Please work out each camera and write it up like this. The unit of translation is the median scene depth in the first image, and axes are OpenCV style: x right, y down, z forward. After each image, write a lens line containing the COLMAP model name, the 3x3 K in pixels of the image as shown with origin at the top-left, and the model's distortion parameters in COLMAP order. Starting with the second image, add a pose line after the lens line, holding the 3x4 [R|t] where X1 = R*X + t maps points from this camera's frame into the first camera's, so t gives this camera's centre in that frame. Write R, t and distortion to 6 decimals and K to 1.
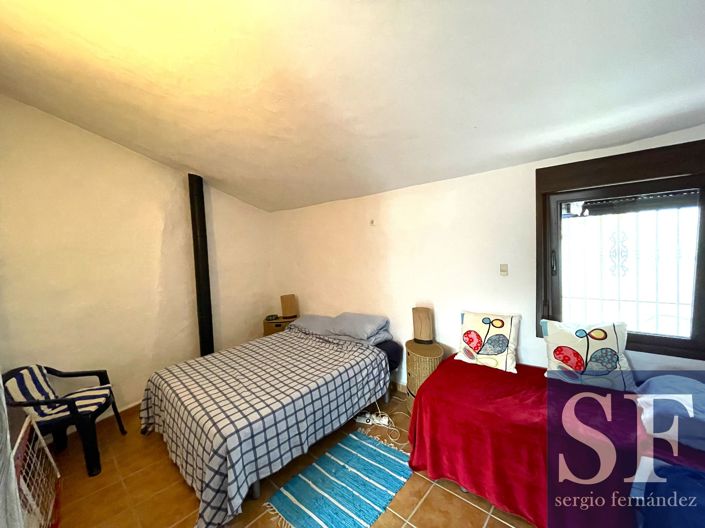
lens RADIAL K [[282.9, 0, 351.7], [0, 282.9, 263.8], [0, 0, 1]] dist [0.000470, -0.000407]
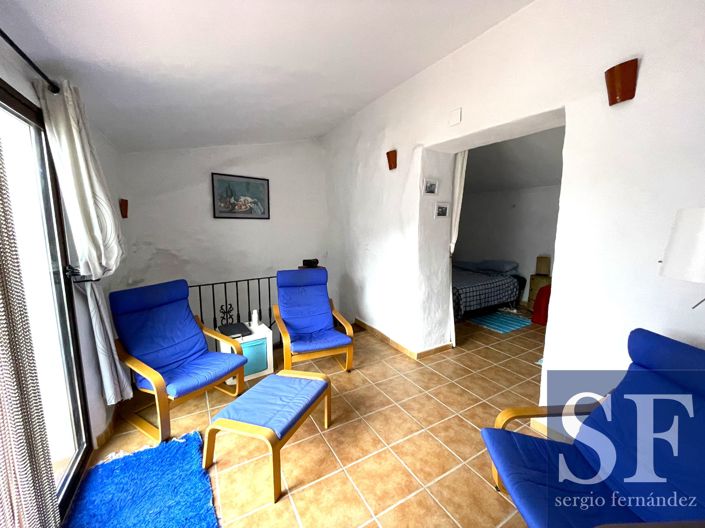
lens RADIAL K [[282.9, 0, 352.4], [0, 282.9, 264.7], [0, 0, 1]] dist [0.000470, -0.000407]
pose [[0.953412, 0.100029, -0.284603, -0.412529], [-0.070034, 0.991043, 0.113708, 0.093551], [0.293428, -0.088479, 0.951878, -1.116820]]
